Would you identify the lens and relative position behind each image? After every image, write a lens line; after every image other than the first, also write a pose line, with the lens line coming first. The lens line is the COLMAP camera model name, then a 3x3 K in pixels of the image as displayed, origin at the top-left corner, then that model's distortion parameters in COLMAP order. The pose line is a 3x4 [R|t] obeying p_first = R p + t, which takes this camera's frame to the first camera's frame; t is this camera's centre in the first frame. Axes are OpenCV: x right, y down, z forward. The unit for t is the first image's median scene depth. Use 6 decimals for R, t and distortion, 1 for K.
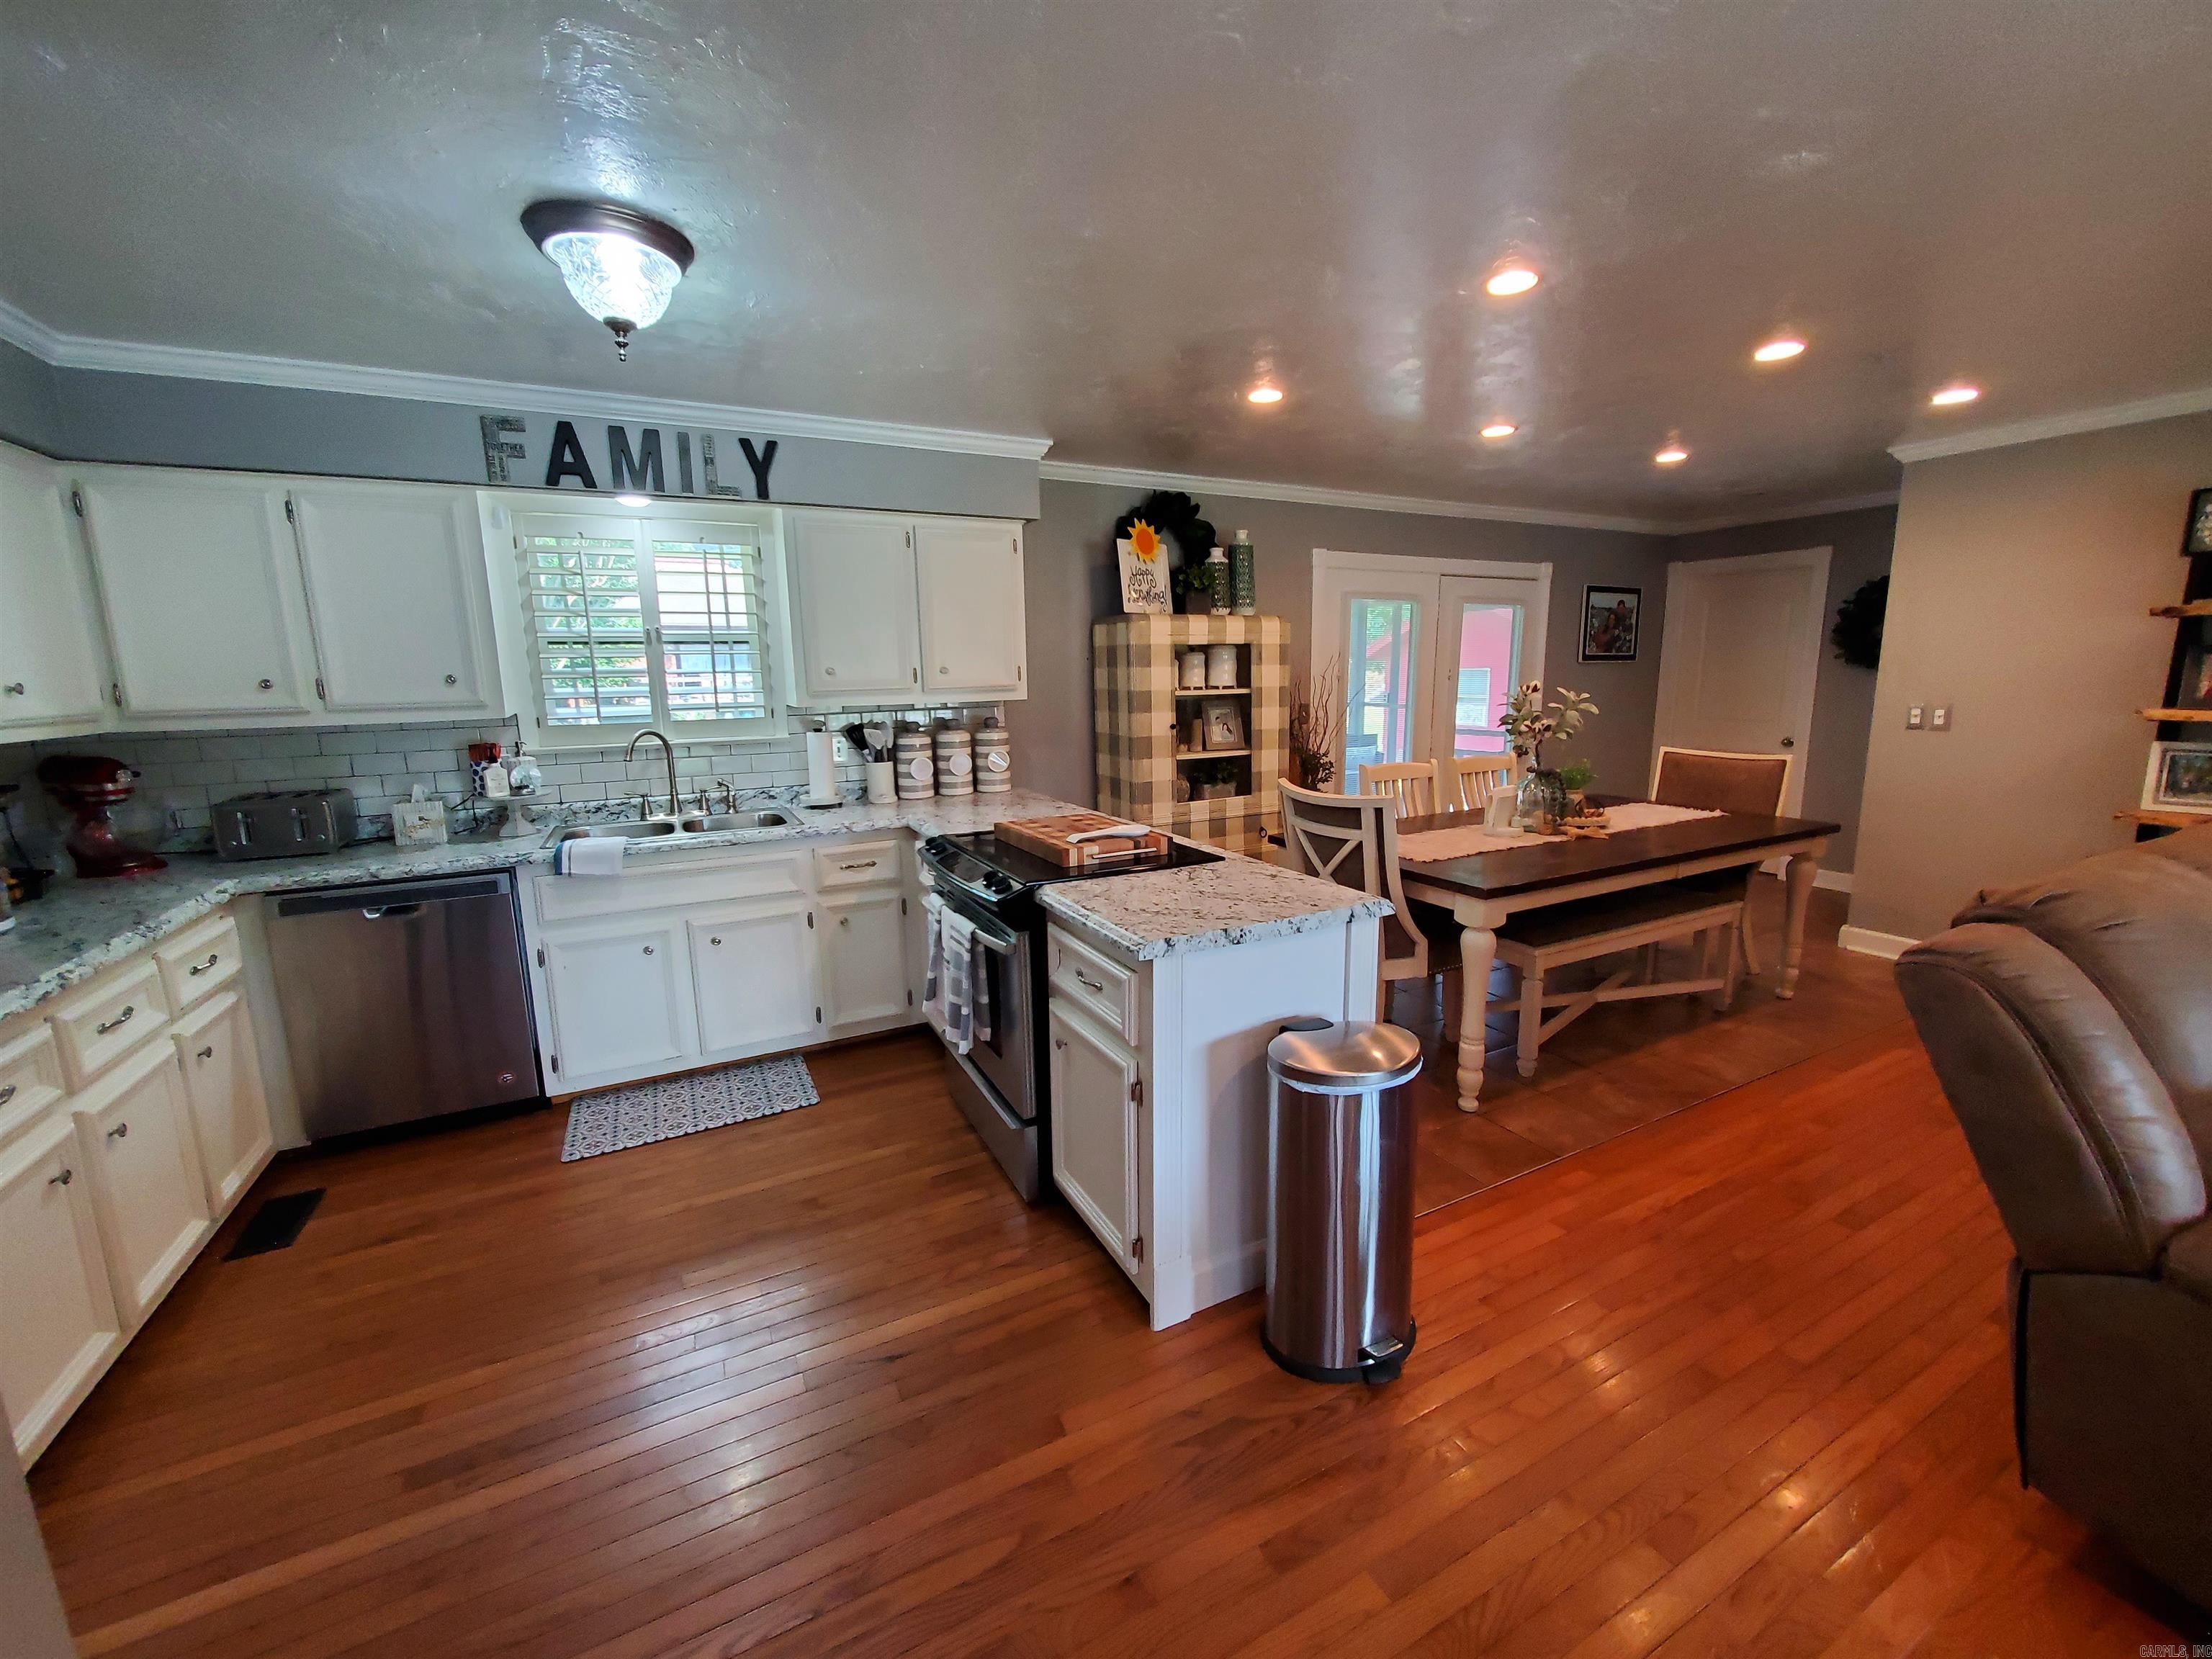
lens RADIAL K [[875.4, 0, 1108.4], [0, 875.4, 816.3], [0, 0, 1]] dist [-0.001464, -0.001839]
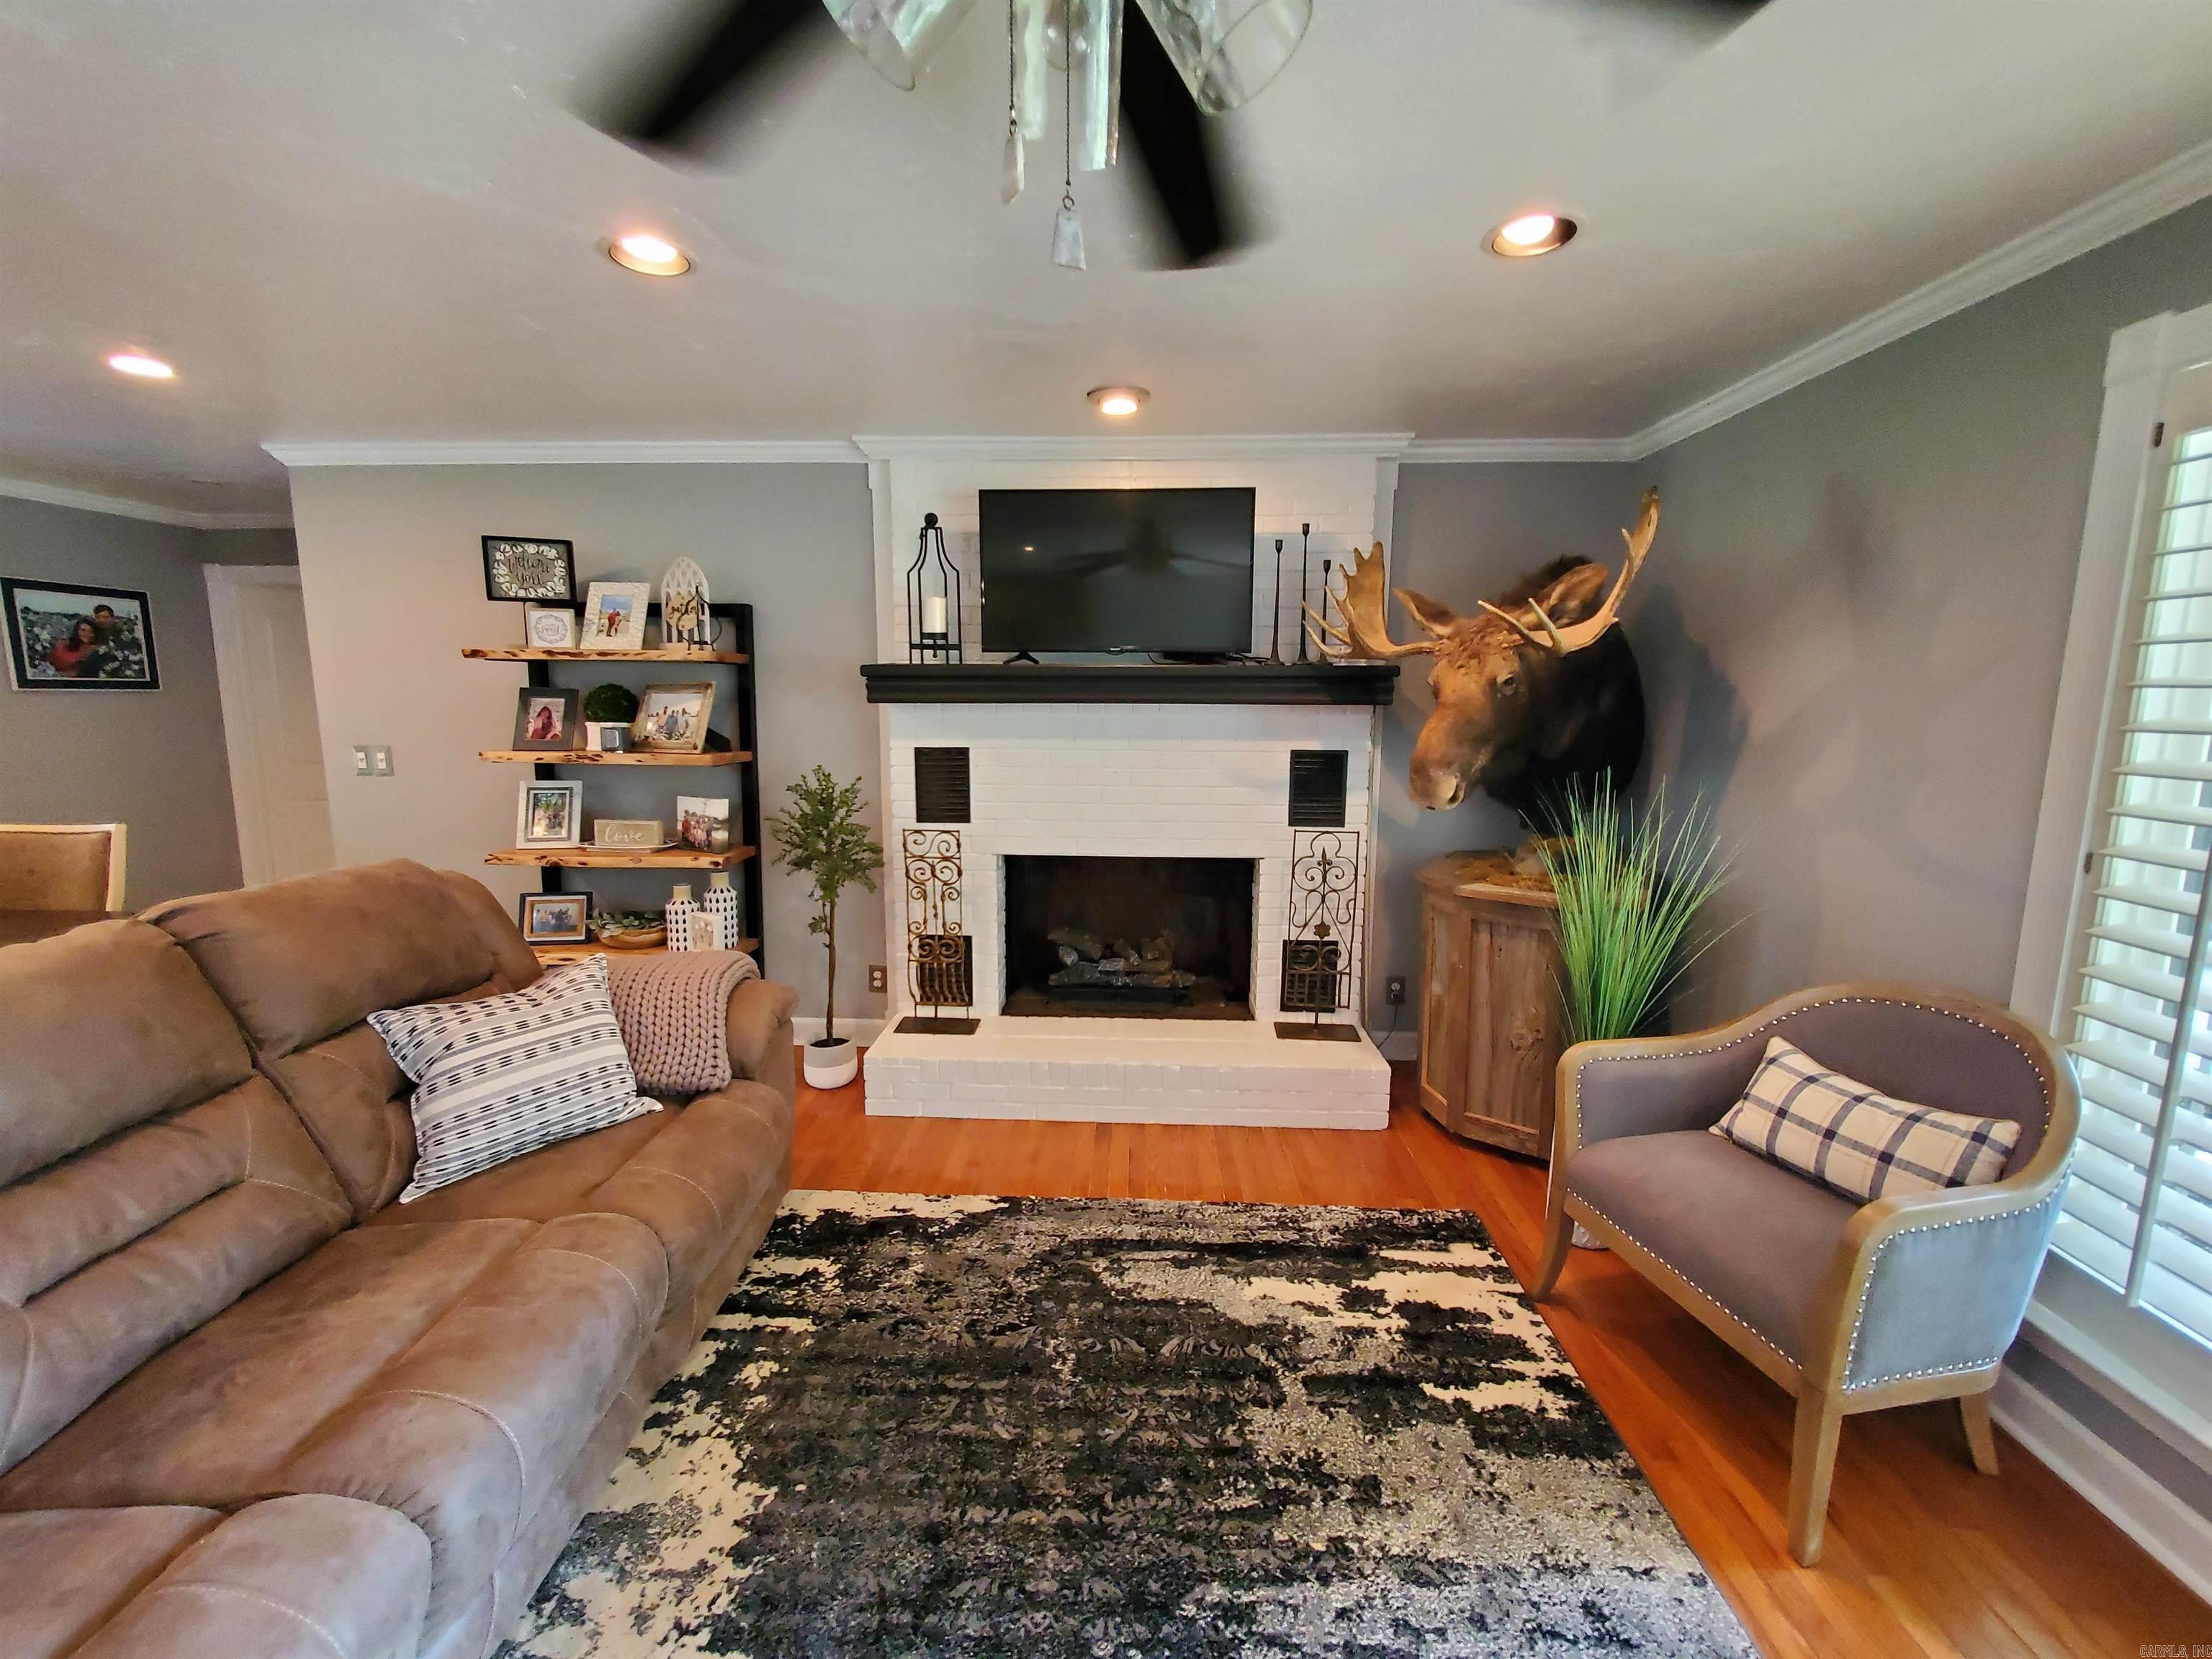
lens RADIAL K [[871.9, 0, 1108.9], [0, 871.9, 819.9], [0, 0, 1]] dist [-0.001550, -0.001887]
pose [[0.493576, -0.105739, 0.863251, 0.703337], [0.126830, 0.990722, 0.048836, -0.003826], [-0.860405, 0.085382, 0.502407, -0.107500]]
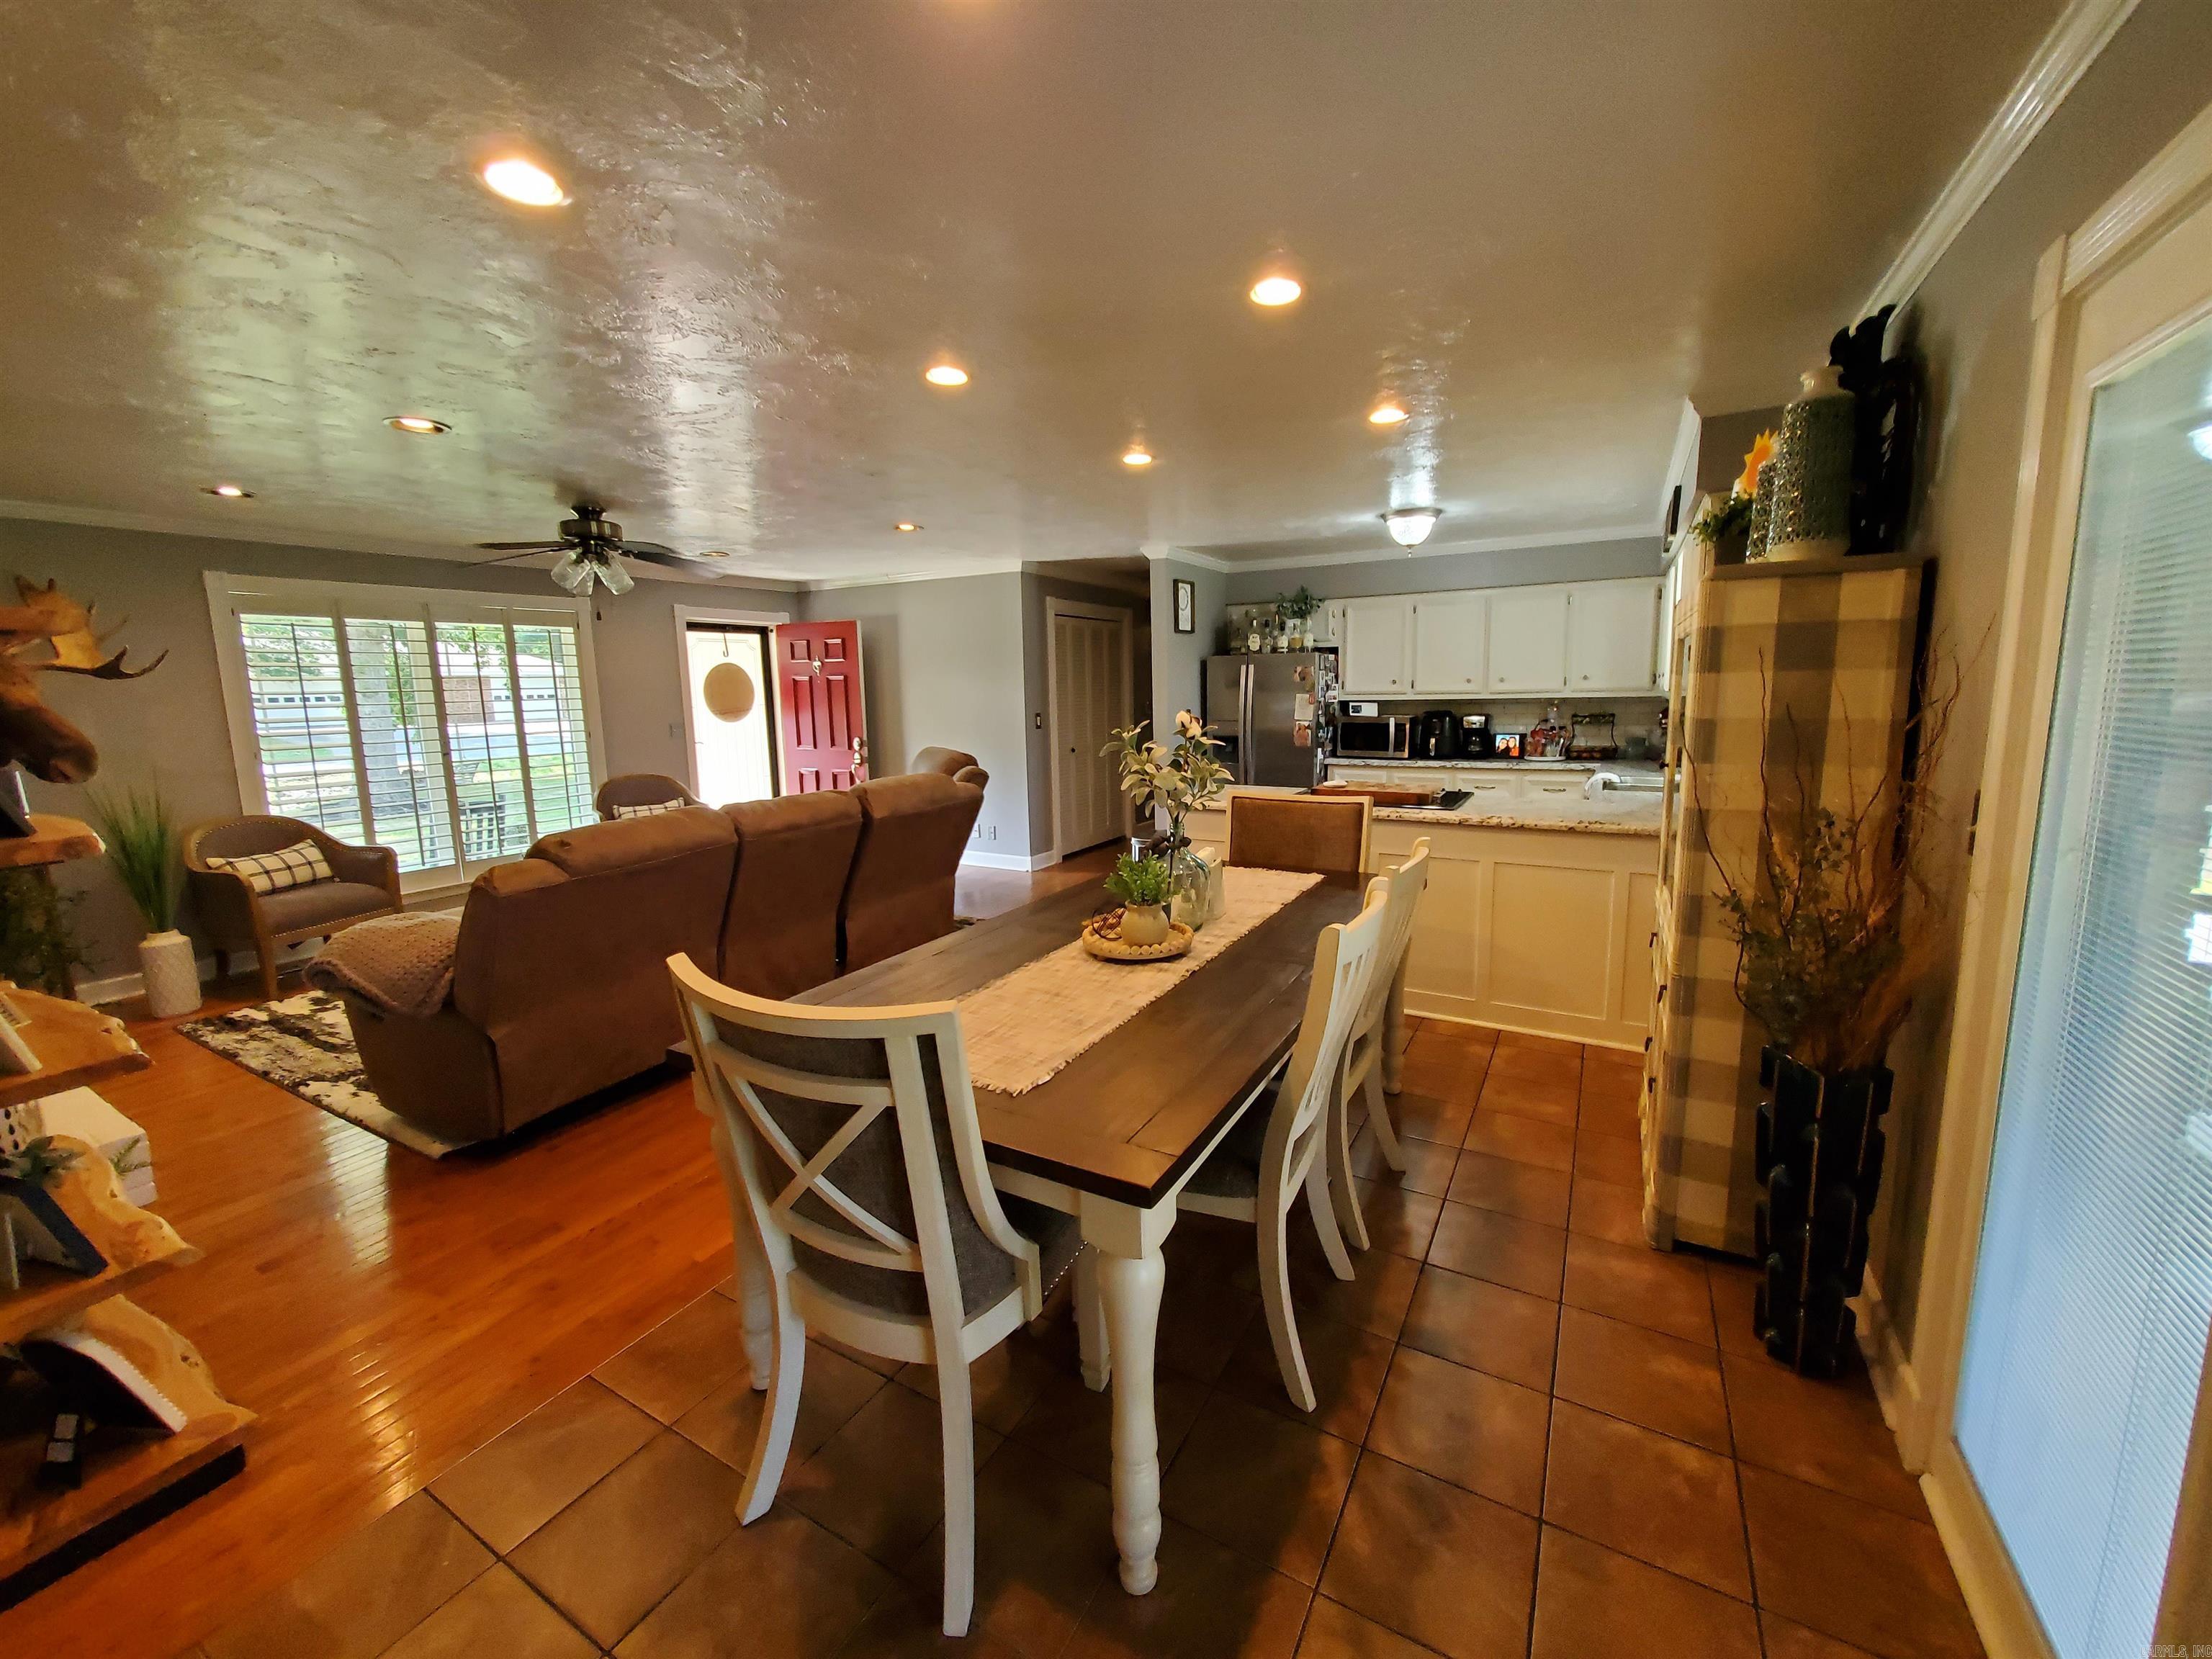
lens RADIAL K [[878.8, 0, 1109.3], [0, 878.8, 816.3], [0, 0, 1]] dist [-0.001695, 0.000026]
pose [[-0.836734, 0.114113, -0.535588, 1.029132], [-0.055841, 0.955168, 0.290749, -0.308935], [0.544755, 0.273188, -0.792850, 1.721142]]
